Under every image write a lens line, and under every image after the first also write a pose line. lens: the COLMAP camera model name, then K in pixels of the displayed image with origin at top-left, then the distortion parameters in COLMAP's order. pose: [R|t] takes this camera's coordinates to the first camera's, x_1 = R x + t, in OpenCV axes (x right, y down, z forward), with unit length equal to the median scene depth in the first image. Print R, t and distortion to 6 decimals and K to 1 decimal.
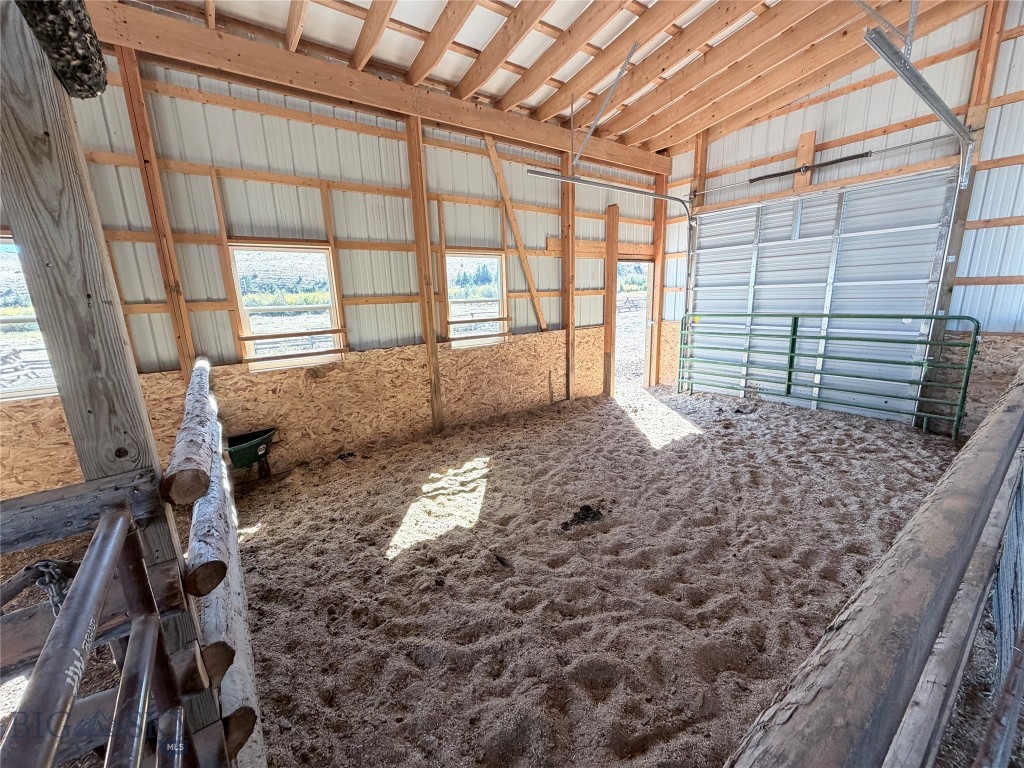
lens RADIAL K [[410.0, 0, 512.7], [0, 410.0, 384.4], [0, 0, 1]] dist [0.002294, -0.000418]
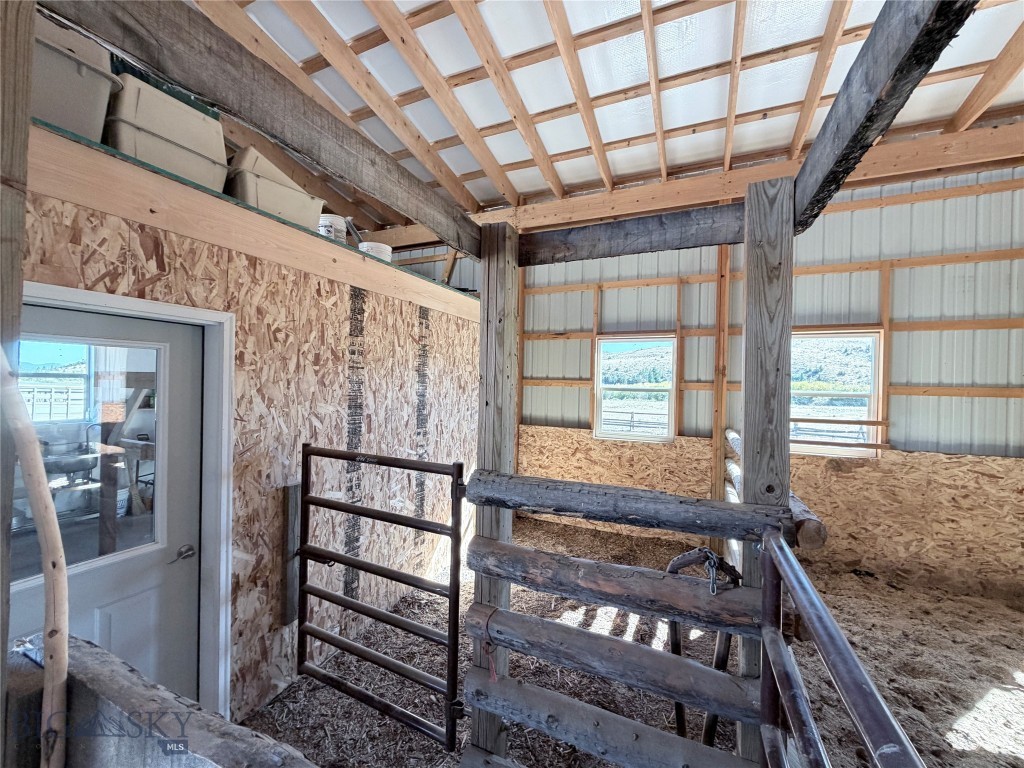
lens RADIAL K [[410.0, 0, 512.7], [0, 410.0, 384.4], [0, 0, 1]] dist [0.002294, -0.000418]
pose [[0.490512, 0.045049, -0.870269, -0.055995], [-0.224262, 0.971552, -0.076109, 0.028660], [0.842083, 0.232500, 0.486661, -0.085417]]
